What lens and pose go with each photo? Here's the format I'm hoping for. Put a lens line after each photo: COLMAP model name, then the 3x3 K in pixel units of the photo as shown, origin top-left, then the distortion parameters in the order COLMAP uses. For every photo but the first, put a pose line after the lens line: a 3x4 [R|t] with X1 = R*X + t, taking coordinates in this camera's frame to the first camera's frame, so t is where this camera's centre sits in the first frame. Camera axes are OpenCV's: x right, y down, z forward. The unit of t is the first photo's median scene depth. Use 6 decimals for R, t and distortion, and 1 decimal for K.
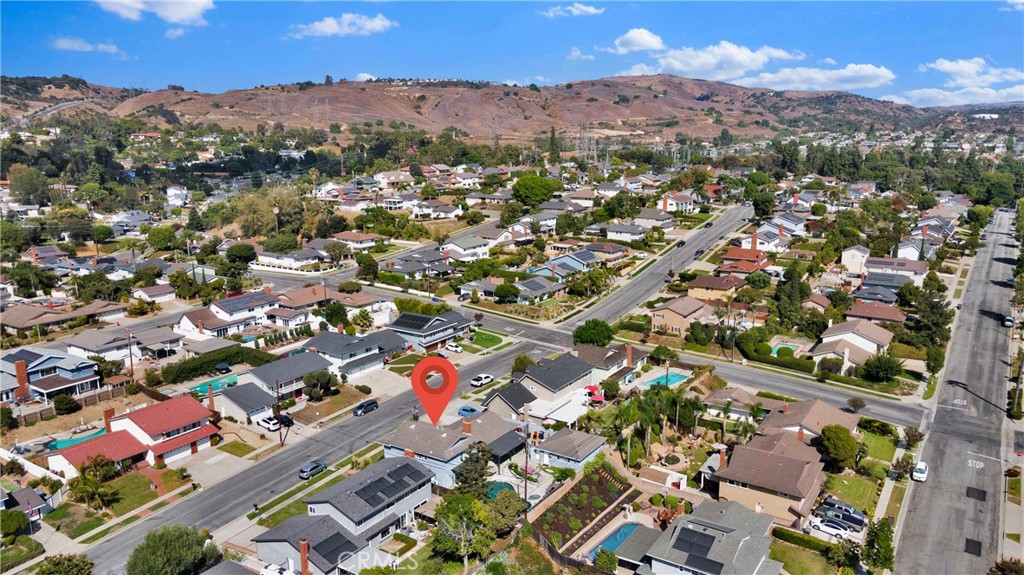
lens RADIAL K [[744.7, 0, 518.8], [0, 744.7, 288.6], [0, 0, 1]] dist [0.037614, 0.013677]
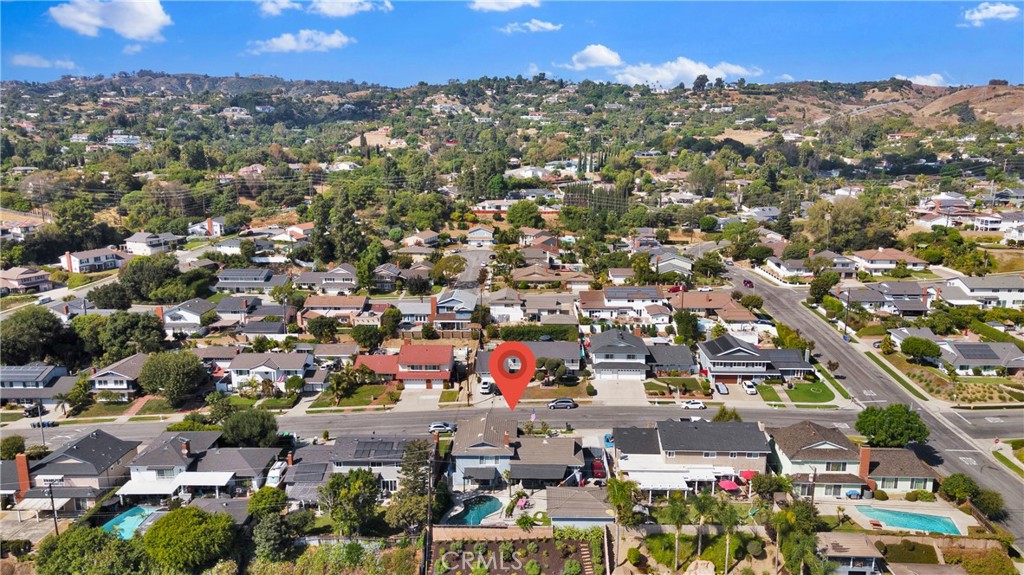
lens RADIAL K [[744.7, 0, 518.3], [0, 744.7, 291.7], [0, 0, 1]] dist [0.037614, 0.013677]
pose [[0.523919, 0.183589, -0.831748, 0.463380], [-0.179945, 0.978312, 0.102592, -0.067520], [0.832543, 0.095919, 0.545592, 0.298649]]
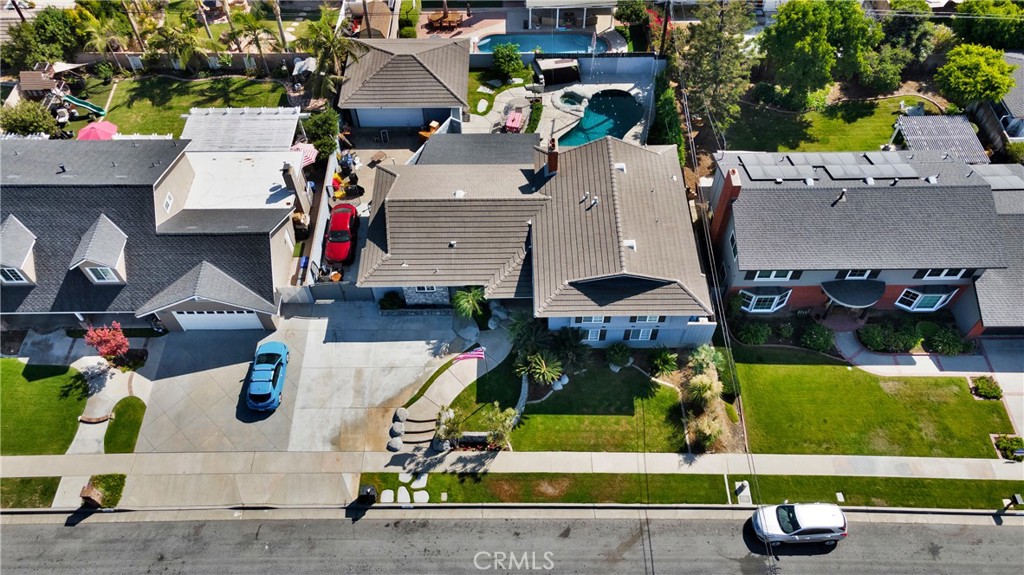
lens RADIAL K [[744.7, 0, 513.3], [0, 744.7, 283.7], [0, 0, 1]] dist [0.037614, 0.013677]
pose [[-0.545011, -0.669220, 0.505083, -0.199097], [0.188546, 0.489159, 0.851572, -0.081062], [-0.816954, 0.559347, -0.140418, 0.720713]]
